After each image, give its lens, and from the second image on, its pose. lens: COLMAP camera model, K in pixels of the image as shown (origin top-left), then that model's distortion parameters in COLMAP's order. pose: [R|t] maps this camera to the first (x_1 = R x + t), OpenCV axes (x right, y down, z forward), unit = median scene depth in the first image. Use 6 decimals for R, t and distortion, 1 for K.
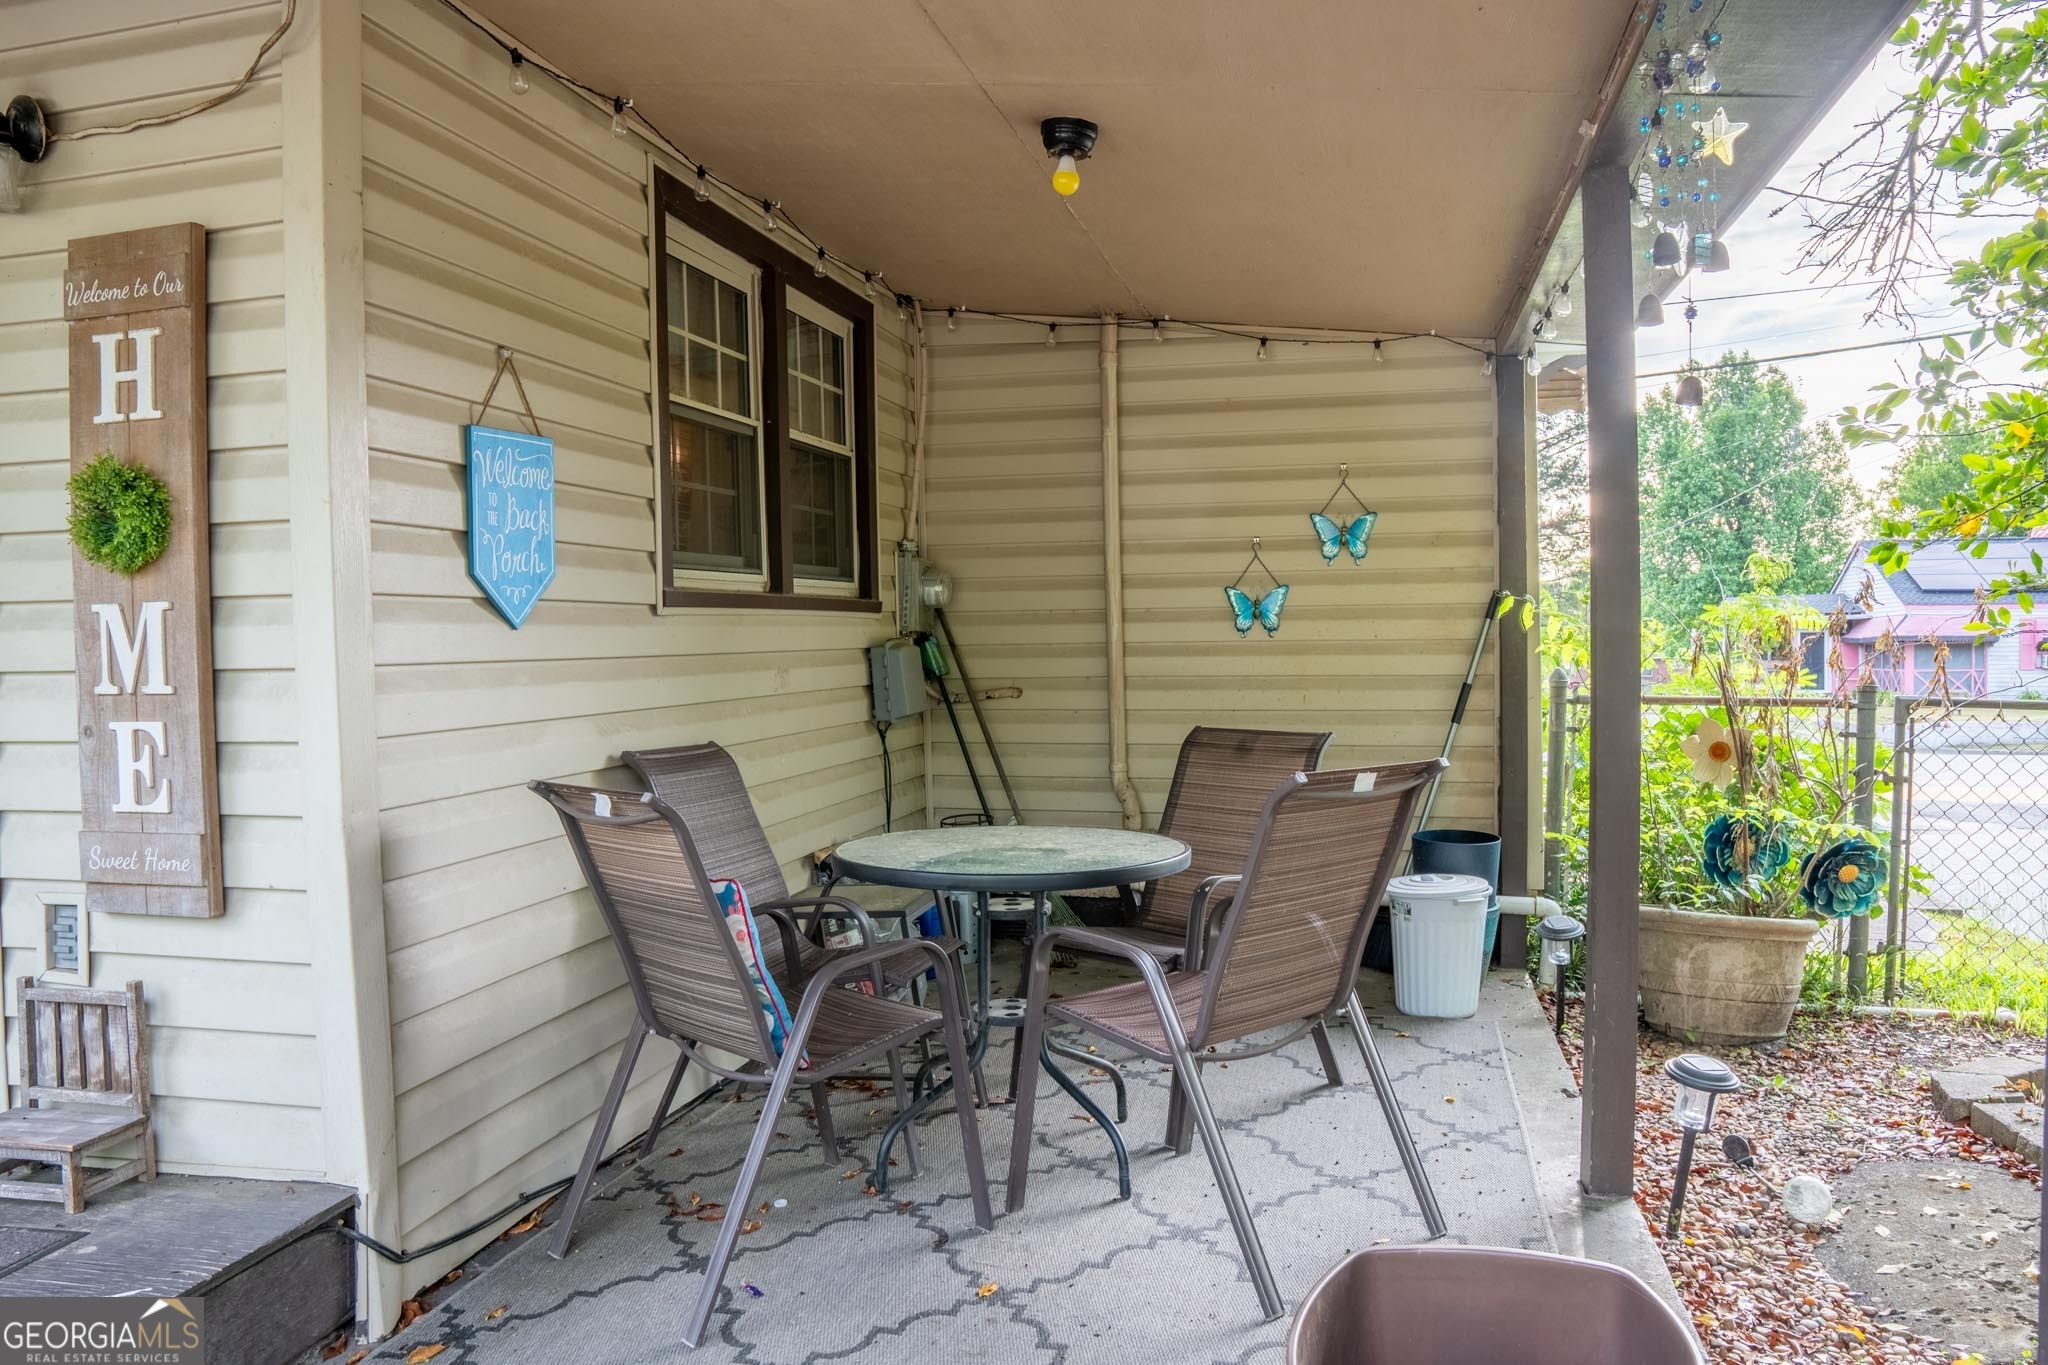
lens RADIAL K [[1460.1, 0, 1021.5], [0, 1460.1, 685.9], [0, 0, 1]] dist [-0.104664, 0.062941]
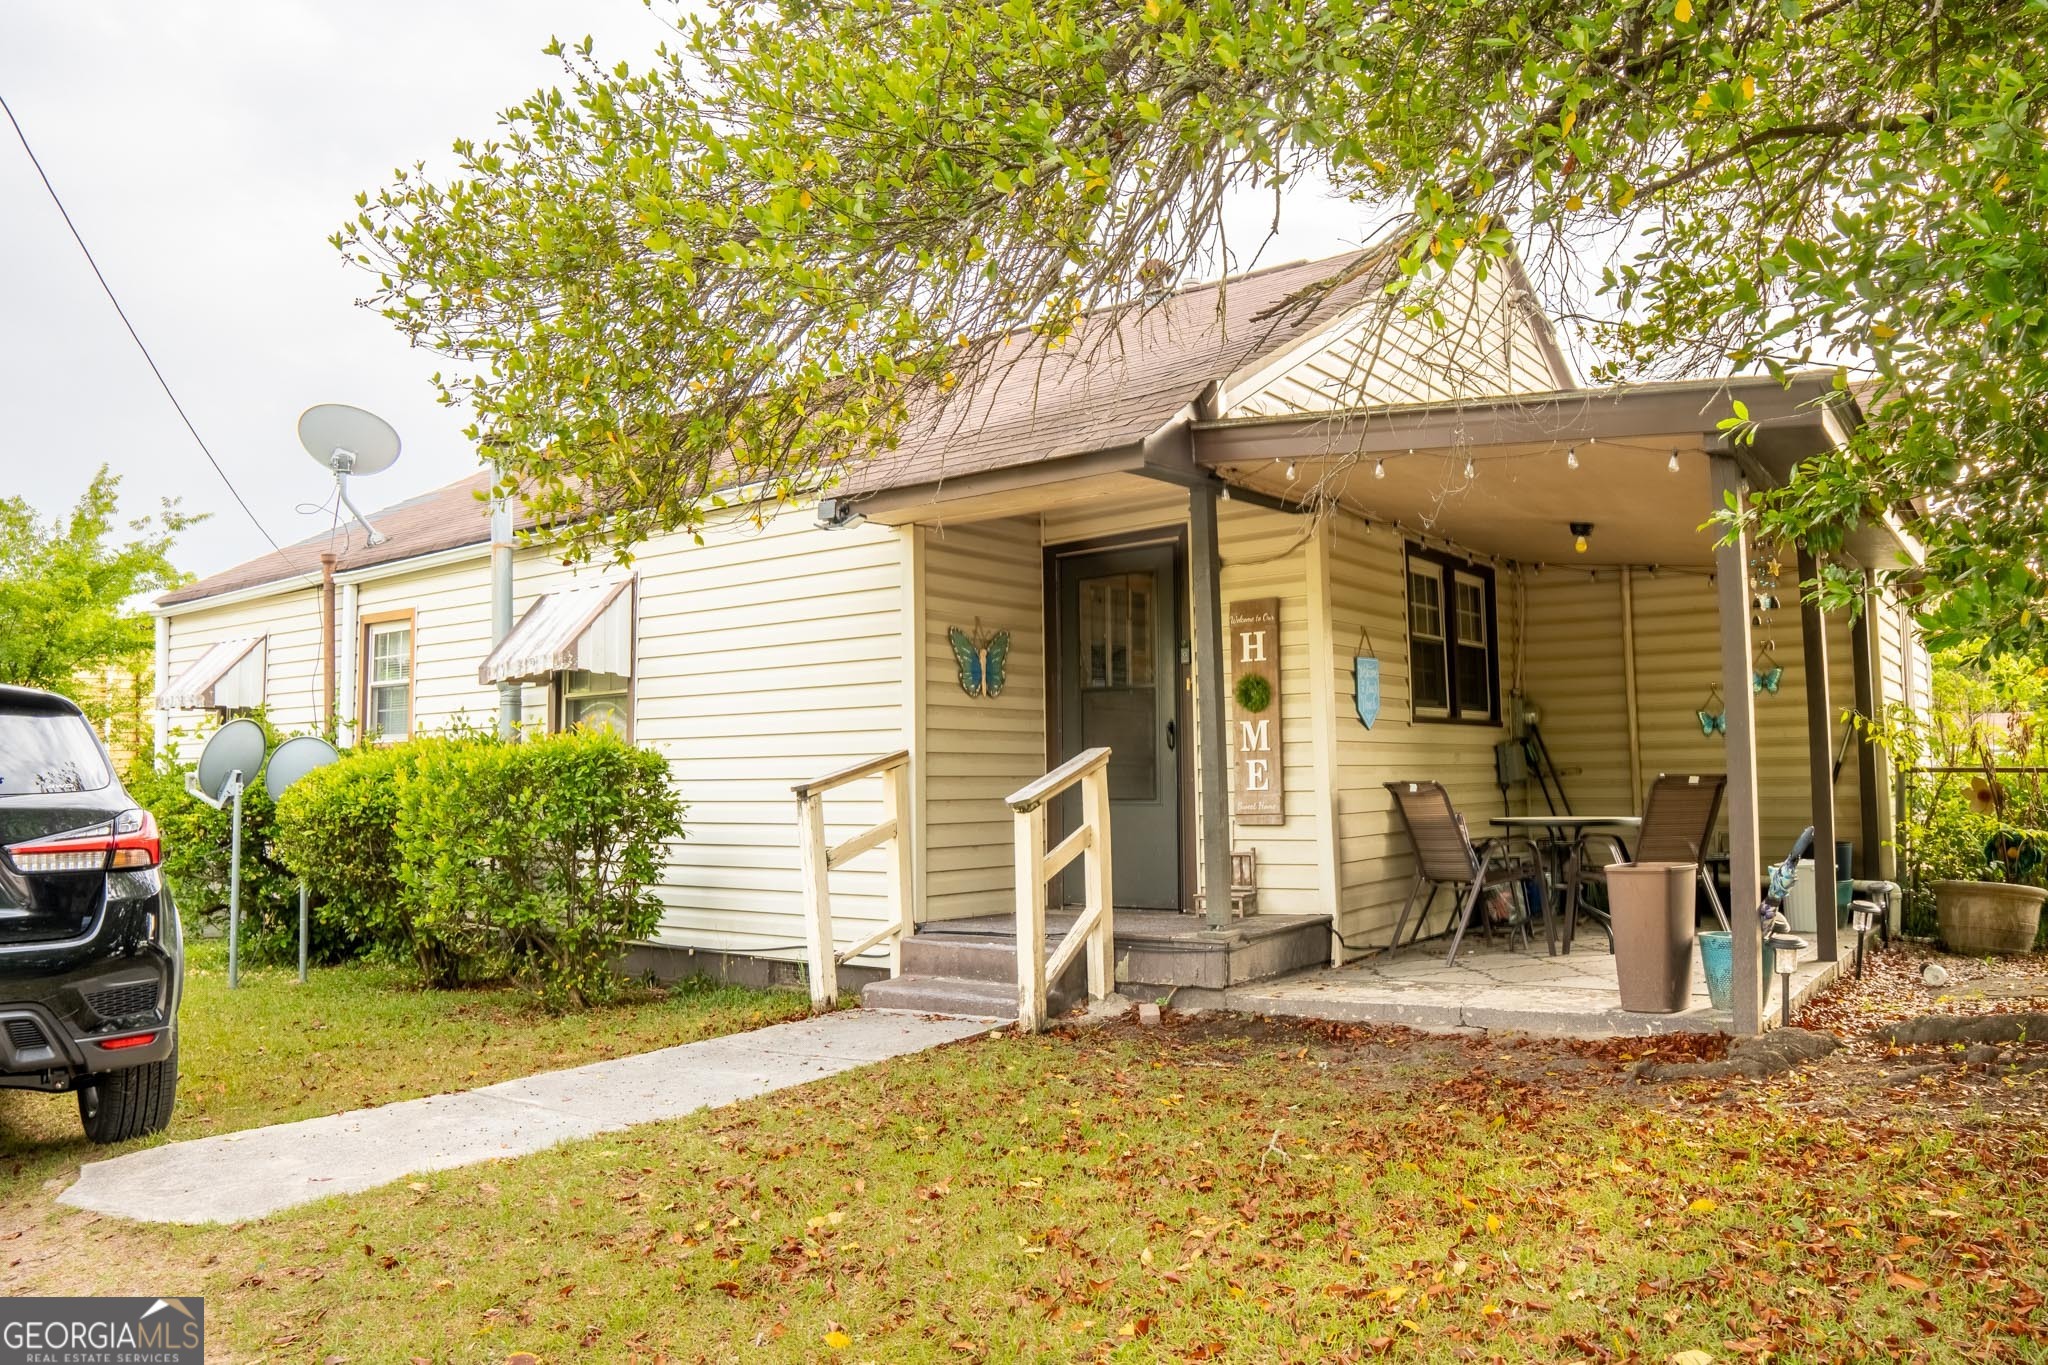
lens RADIAL K [[1460.1, 0, 1023.7], [0, 1460.1, 670.0], [0, 0, 1]] dist [-0.104664, 0.062941]
pose [[0.921312, -0.028520, -0.387777, 0.093227], [-0.011962, 0.994755, -0.101582, 0.111714], [0.388641, 0.098227, 0.916139, -1.479522]]
